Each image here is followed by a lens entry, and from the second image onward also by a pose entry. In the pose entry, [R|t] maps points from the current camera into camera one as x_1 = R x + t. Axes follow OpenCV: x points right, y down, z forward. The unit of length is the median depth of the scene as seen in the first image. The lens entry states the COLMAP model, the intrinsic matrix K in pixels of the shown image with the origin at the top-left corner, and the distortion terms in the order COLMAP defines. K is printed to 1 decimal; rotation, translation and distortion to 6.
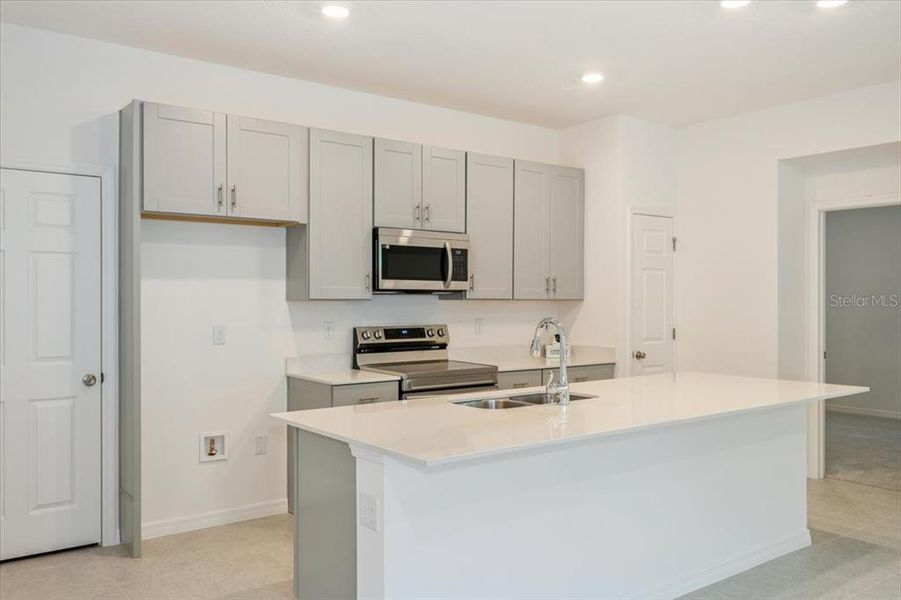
lens RADIAL K [[727.3, 0, 449.8], [0, 727.3, 298.8], [0, 0, 1]] dist [0.011550, 0.004105]
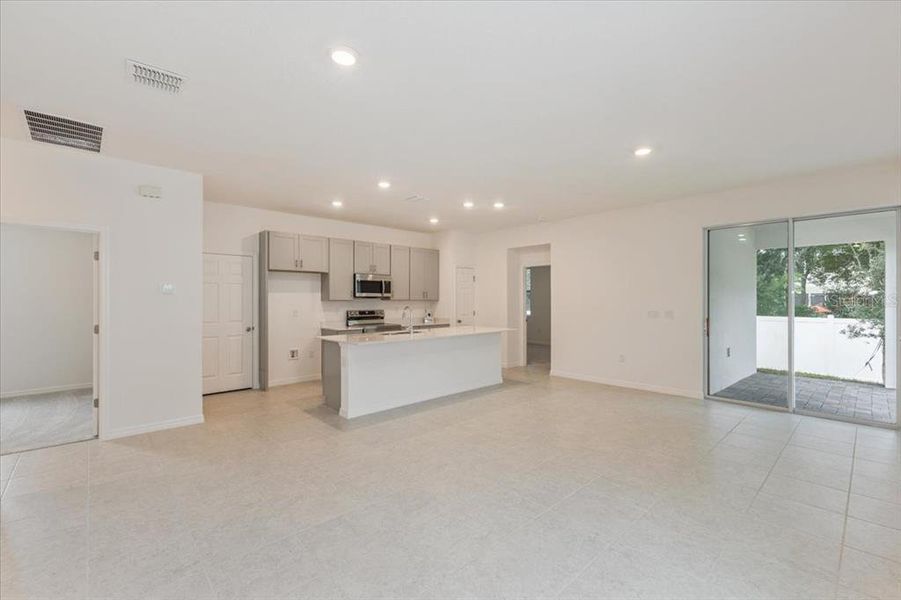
lens RADIAL K [[388.5, 0, 451.1], [0, 388.5, 299.9], [0, 0, 1]] dist [0.005331, 0.000206]
pose [[0.995586, -0.001777, 0.093832, 0.120195], [0.001738, 0.999998, 0.000500, -0.000303], [-0.093833, -0.000335, 0.995588, -0.480720]]
